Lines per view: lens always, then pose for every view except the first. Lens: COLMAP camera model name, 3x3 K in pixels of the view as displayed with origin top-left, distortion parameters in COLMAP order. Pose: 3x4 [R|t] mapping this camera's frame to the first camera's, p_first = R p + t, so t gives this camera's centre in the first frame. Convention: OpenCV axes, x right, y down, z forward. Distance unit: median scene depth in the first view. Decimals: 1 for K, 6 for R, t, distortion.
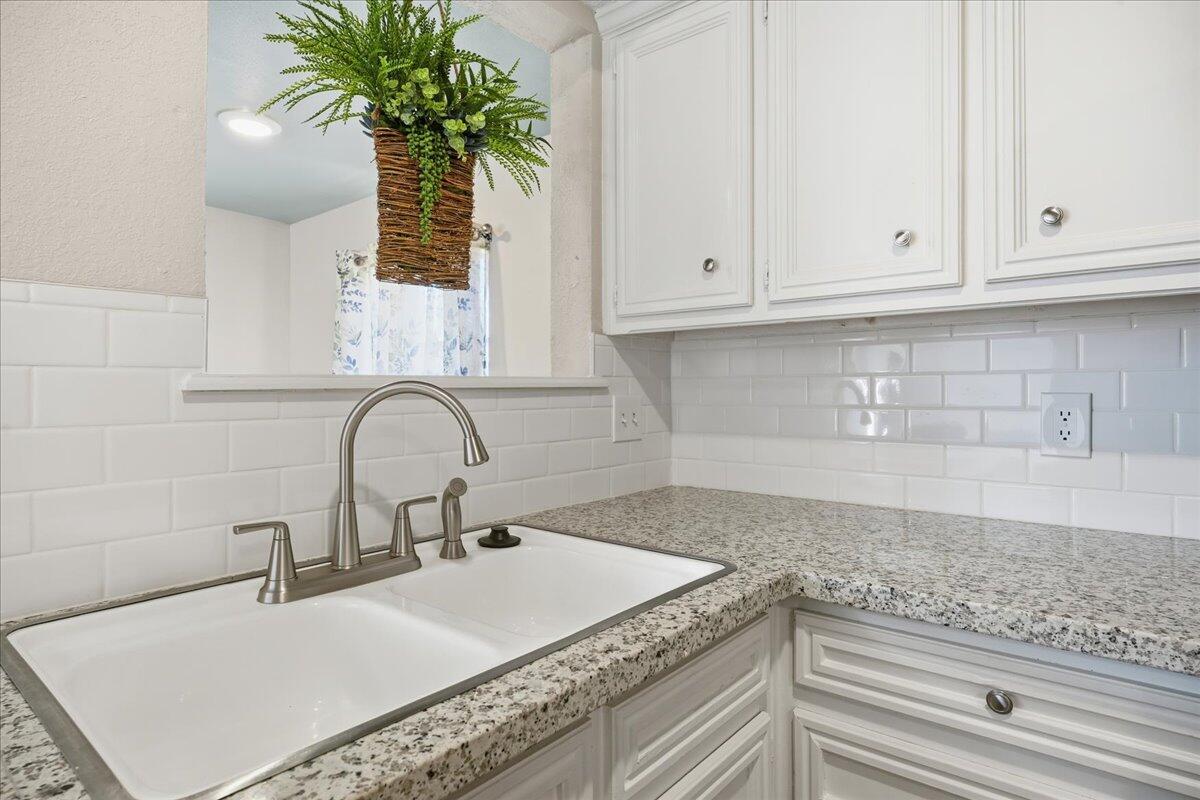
lens RADIAL K [[654.4, 0, 594.2], [0, 654.4, 388.7], [0, 0, 1]] dist [-0.002297, 0.000606]
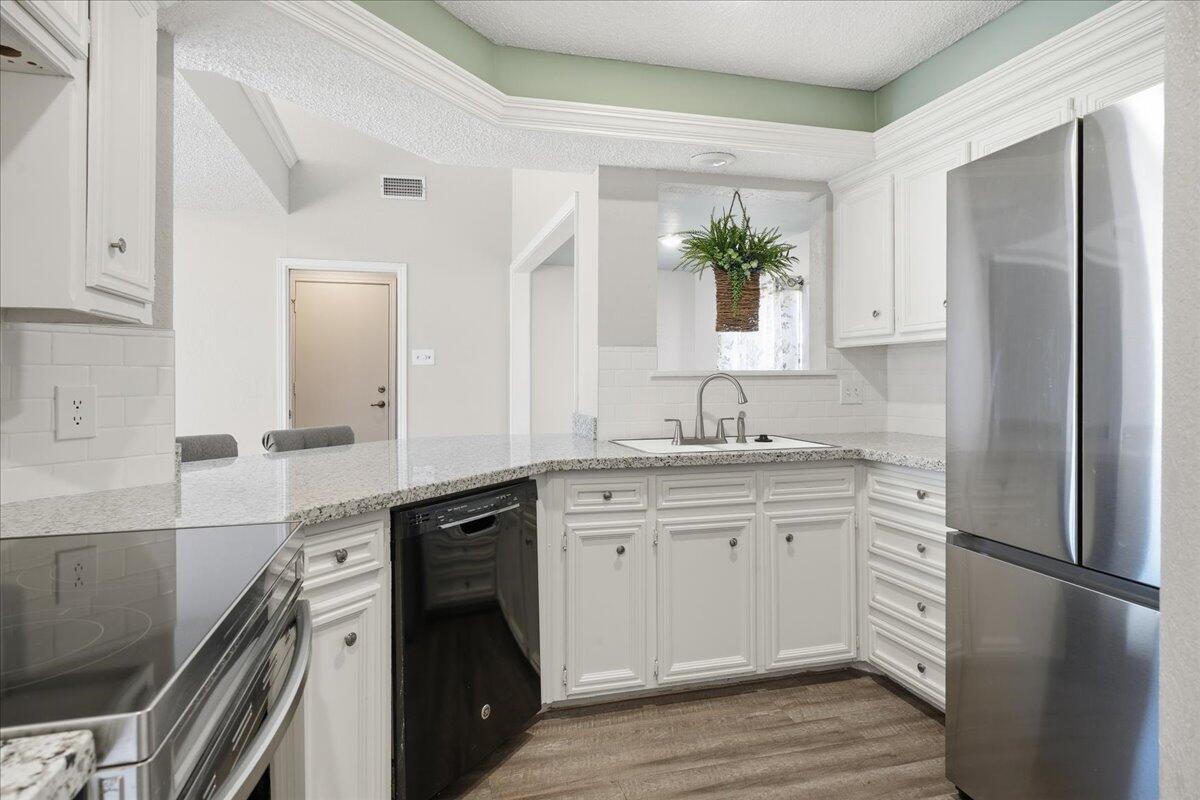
lens RADIAL K [[654.4, 0, 594.2], [0, 654.4, 388.7], [0, 0, 1]] dist [-0.002297, 0.000606]
pose [[0.820182, 0.010656, -0.572003, 0.702402], [0.000861, 0.999802, 0.019861, -0.001343], [0.572102, -0.016782, 0.820011, -1.283798]]
